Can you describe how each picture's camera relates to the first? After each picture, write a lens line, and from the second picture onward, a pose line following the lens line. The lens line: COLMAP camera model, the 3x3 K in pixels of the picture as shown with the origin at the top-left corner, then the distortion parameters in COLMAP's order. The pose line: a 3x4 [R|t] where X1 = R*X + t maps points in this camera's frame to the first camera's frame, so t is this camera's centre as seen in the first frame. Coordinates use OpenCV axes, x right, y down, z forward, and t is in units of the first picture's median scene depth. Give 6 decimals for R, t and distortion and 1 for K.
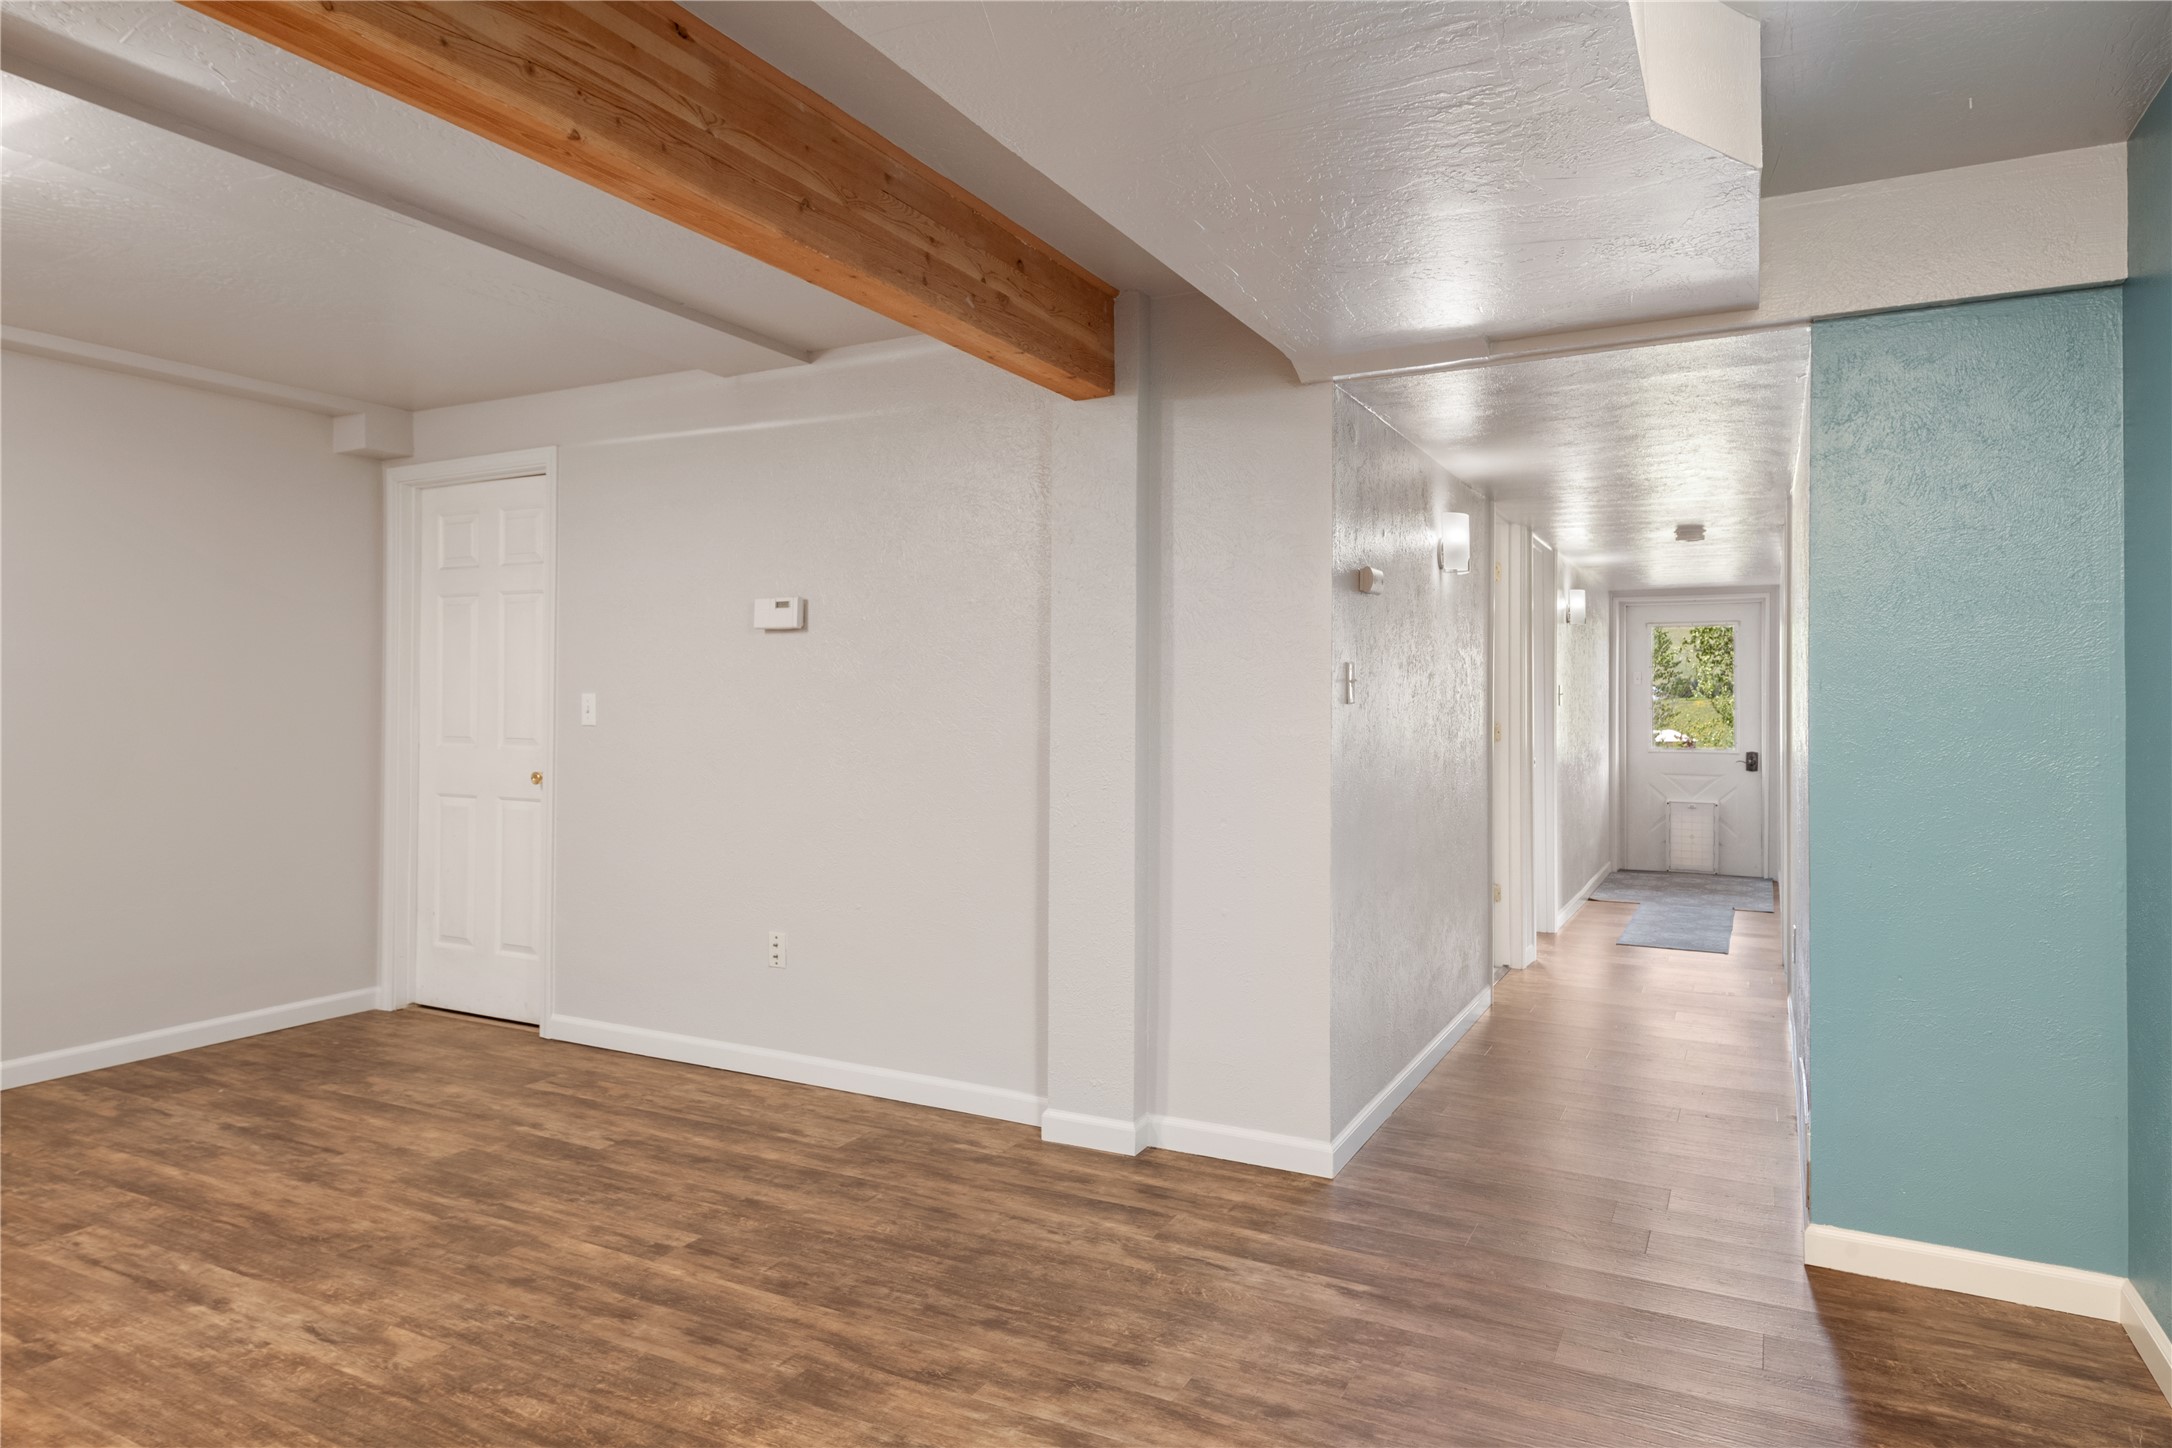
lens RADIAL K [[1283.0, 0, 1140.2], [0, 1283.0, 683.1], [0, 0, 1]] dist [0.015241, -0.002710]
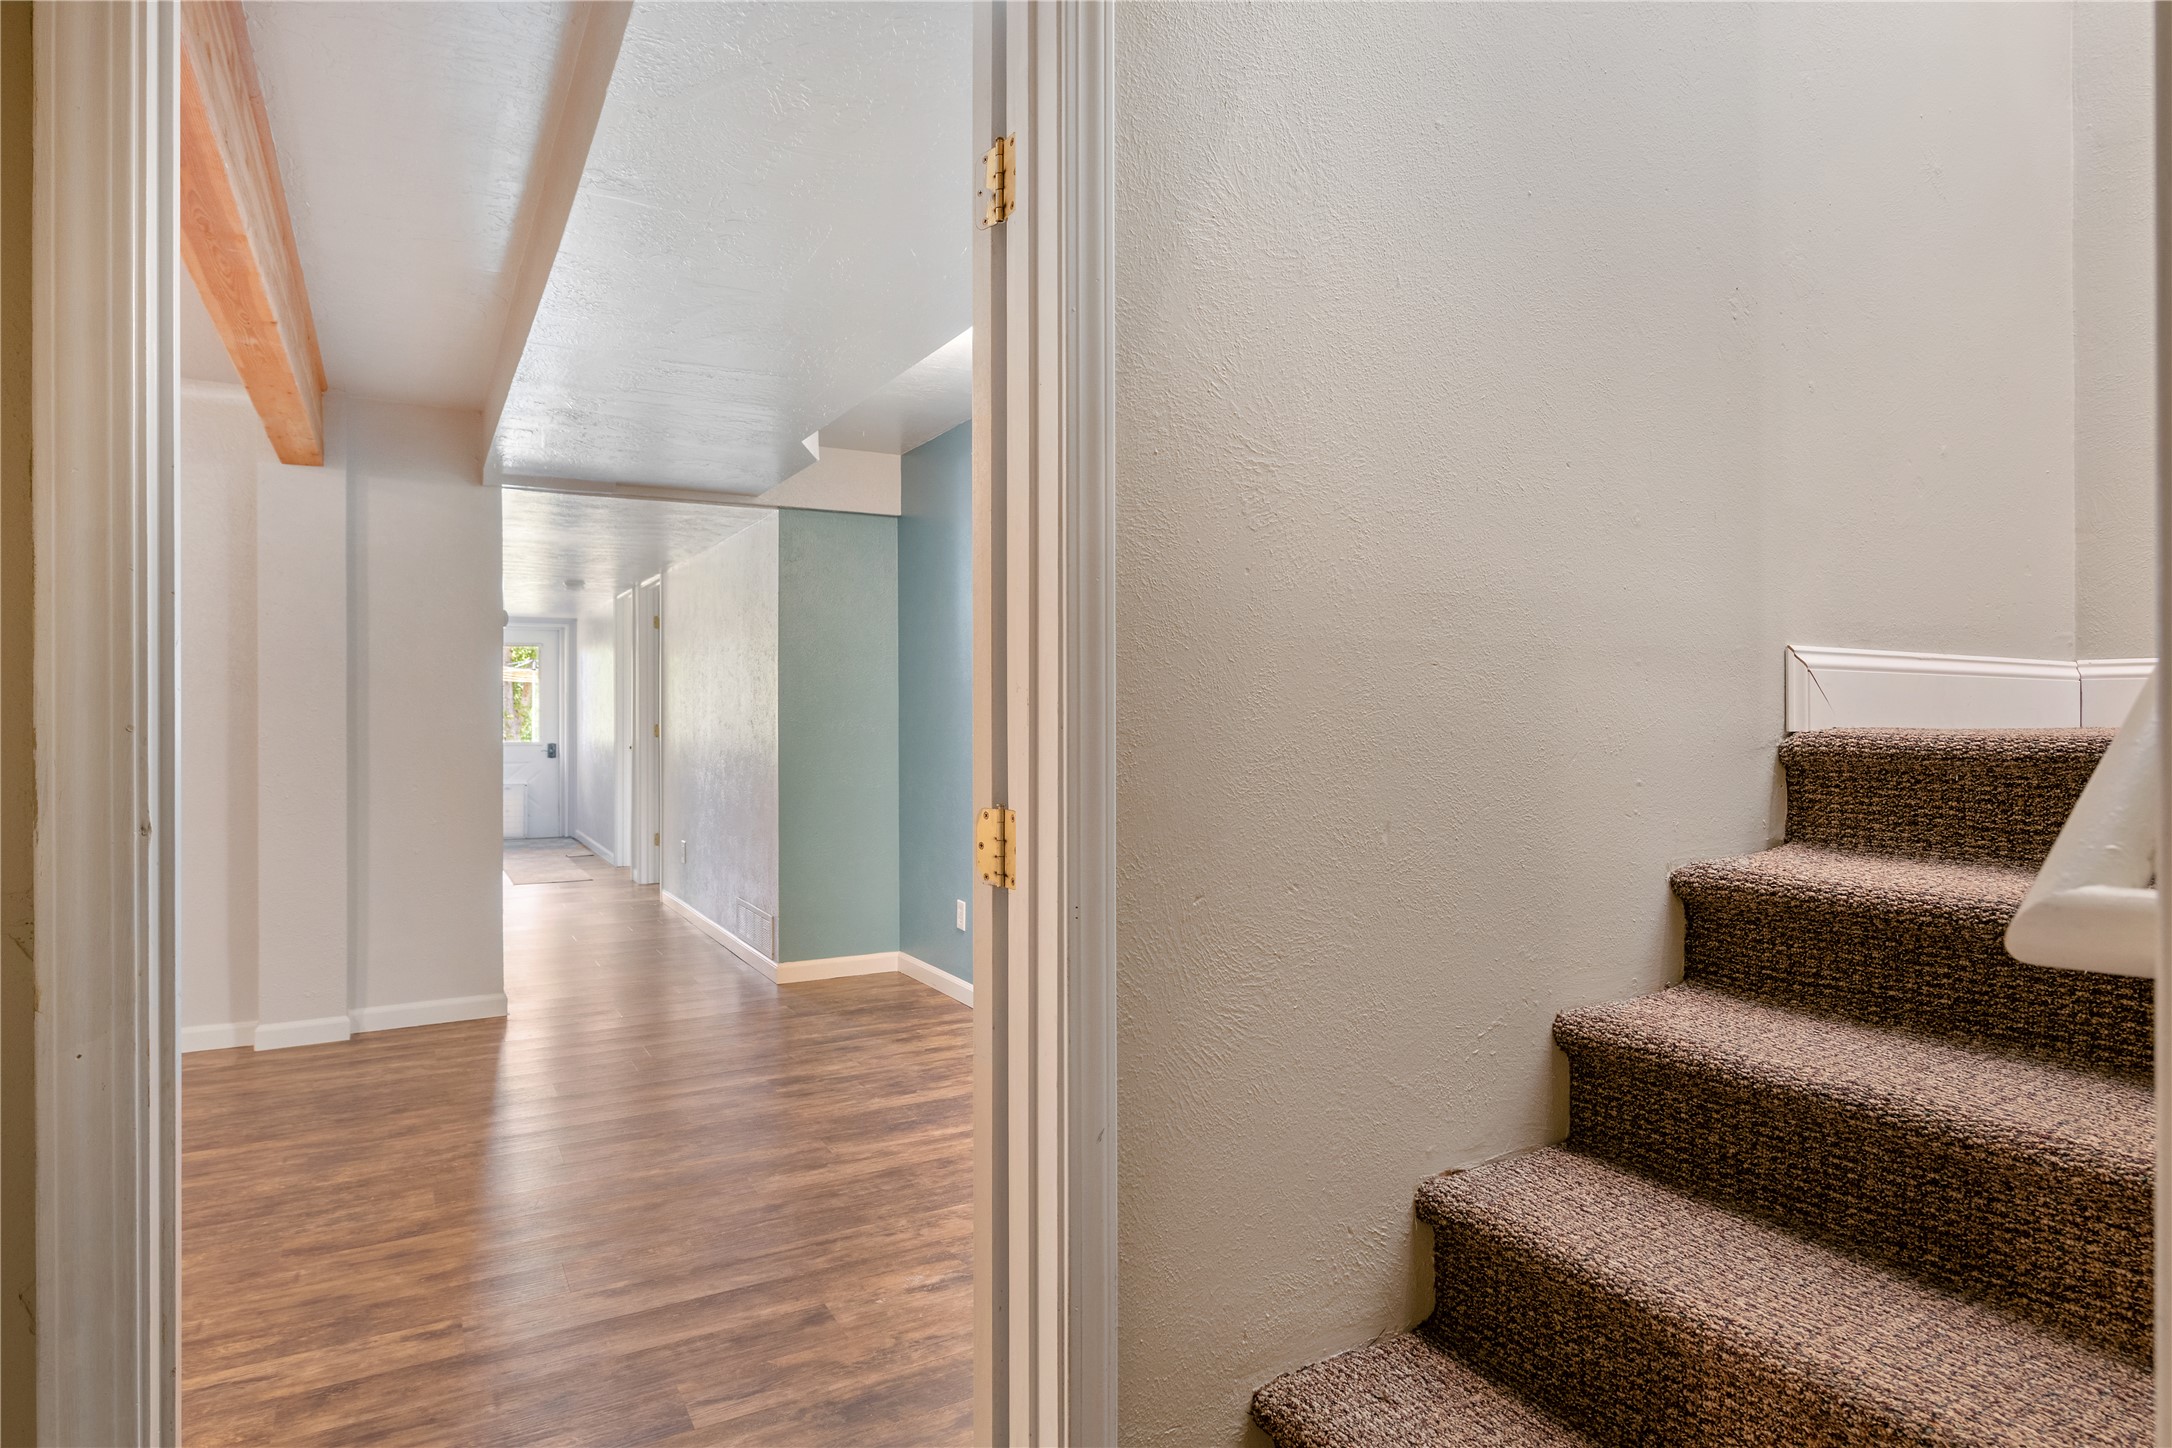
lens RADIAL K [[1183.1, 0, 1081.7], [0, 1183.1, 716.0], [0, 0, 1]] dist [-0.006927, 0.000464]
pose [[0.551397, -0.013240, 0.834138, -0.771216], [-0.004448, 0.999813, 0.018811, 0.001574], [-0.834231, -0.014083, 0.551236, -0.404268]]
